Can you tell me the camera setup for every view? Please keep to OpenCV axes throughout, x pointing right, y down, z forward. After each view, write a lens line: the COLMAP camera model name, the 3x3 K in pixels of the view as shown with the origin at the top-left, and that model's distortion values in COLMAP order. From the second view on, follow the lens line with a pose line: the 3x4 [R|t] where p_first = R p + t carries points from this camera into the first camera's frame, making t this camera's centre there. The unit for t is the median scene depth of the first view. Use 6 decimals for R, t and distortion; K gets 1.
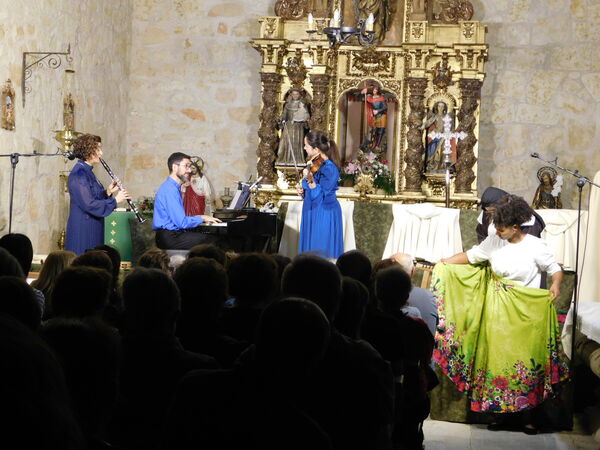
lens RADIAL K [[1263.2, 0, 301.4], [0, 1263.2, 225.7], [0, 0, 1]] dist [0.053814, -0.276934]
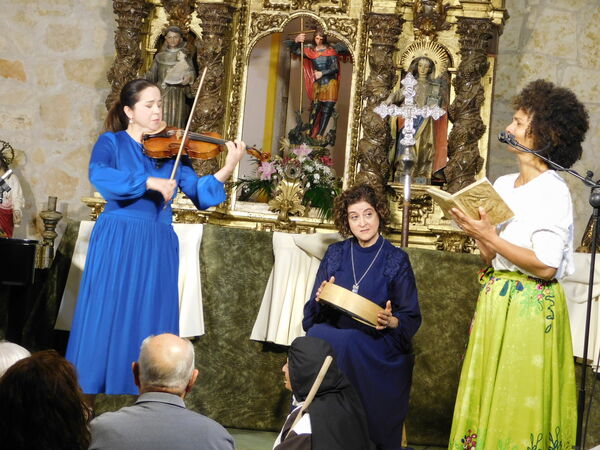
lens RADIAL K [[1776.2, 0, 300.3], [0, 1776.2, 225.1], [0, 0, 1]] dist [0.080884, -0.455571]
pose [[0.998937, 0.035148, -0.029812, 0.079833], [-0.035848, 0.999086, -0.023296, -0.002511], [0.028966, 0.024340, 0.999284, 0.201005]]
